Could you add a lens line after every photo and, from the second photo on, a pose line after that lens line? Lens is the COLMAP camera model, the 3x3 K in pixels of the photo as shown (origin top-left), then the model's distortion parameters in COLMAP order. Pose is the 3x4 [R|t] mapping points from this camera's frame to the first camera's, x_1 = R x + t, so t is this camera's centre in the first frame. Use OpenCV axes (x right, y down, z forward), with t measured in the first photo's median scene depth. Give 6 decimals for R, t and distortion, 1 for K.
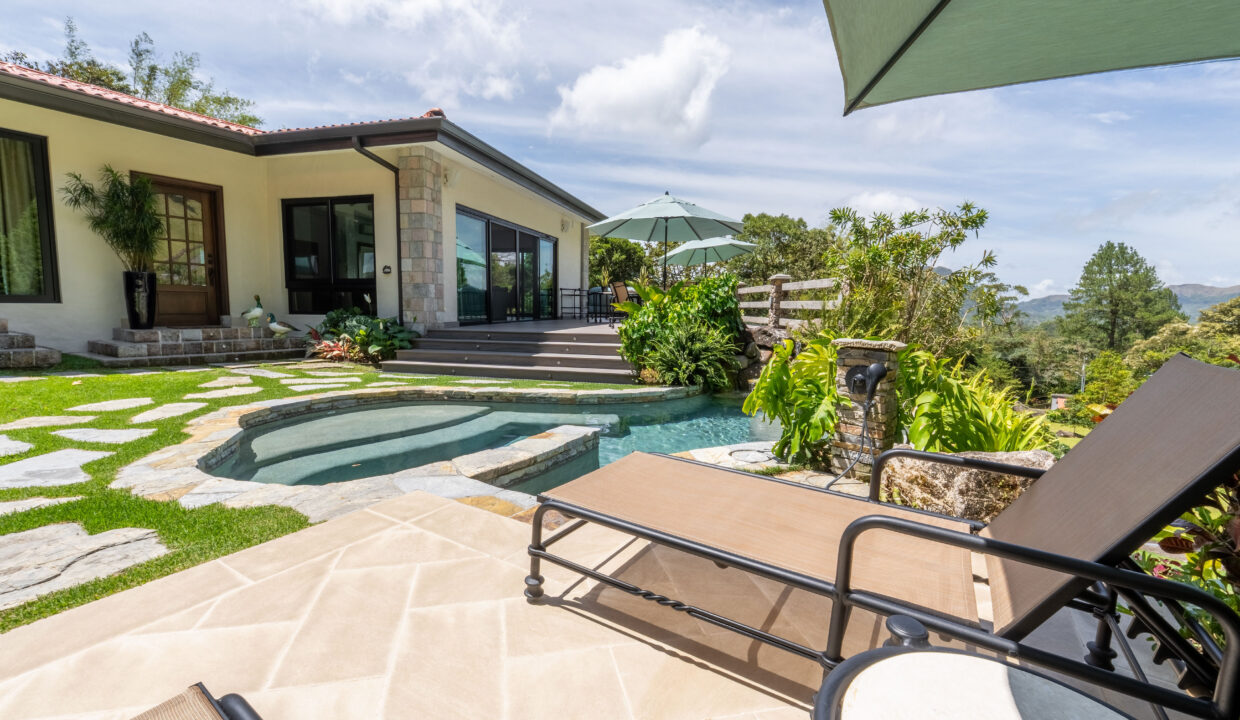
lens RADIAL K [[521.6, 0, 612.8], [0, 521.6, 360.6], [0, 0, 1]] dist [-0.005335, -0.000353]
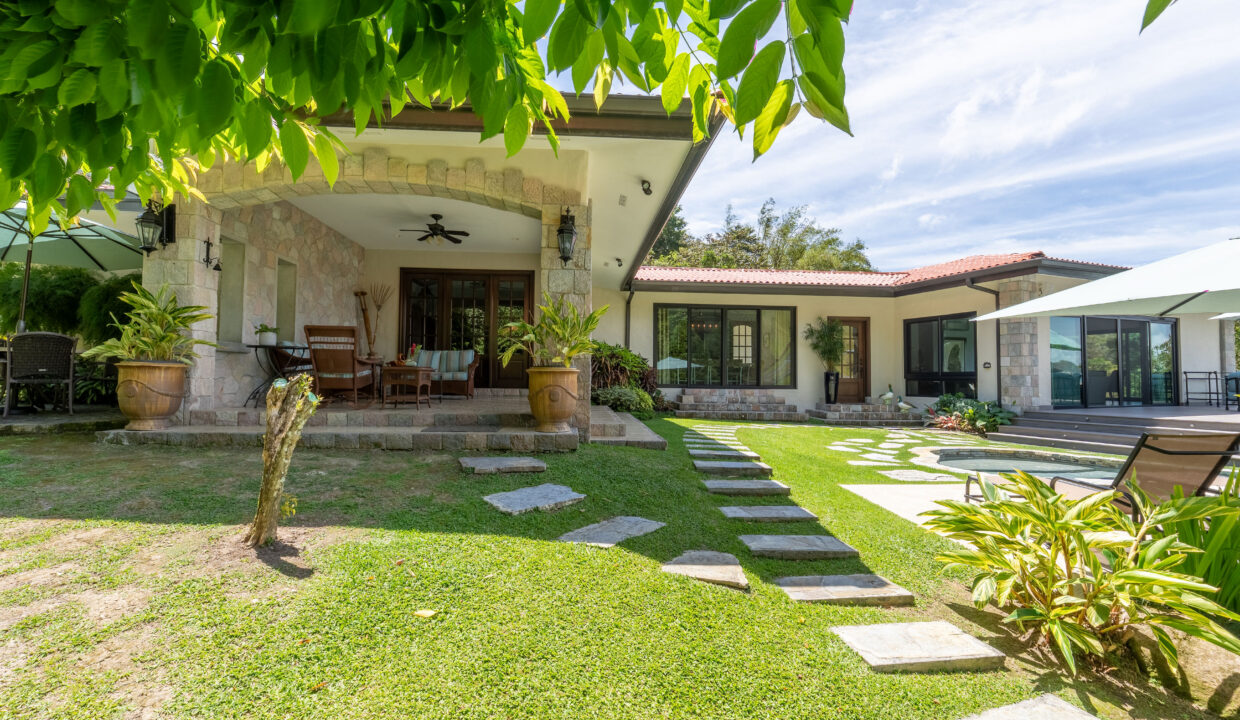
lens RADIAL K [[521.6, 0, 612.8], [0, 521.6, 360.6], [0, 0, 1]] dist [-0.005335, -0.000353]
pose [[0.577549, -0.035429, -0.815587, 0.106306], [-0.084720, 0.991062, -0.103045, 0.034662], [0.811948, 0.128610, 0.569385, -0.562472]]
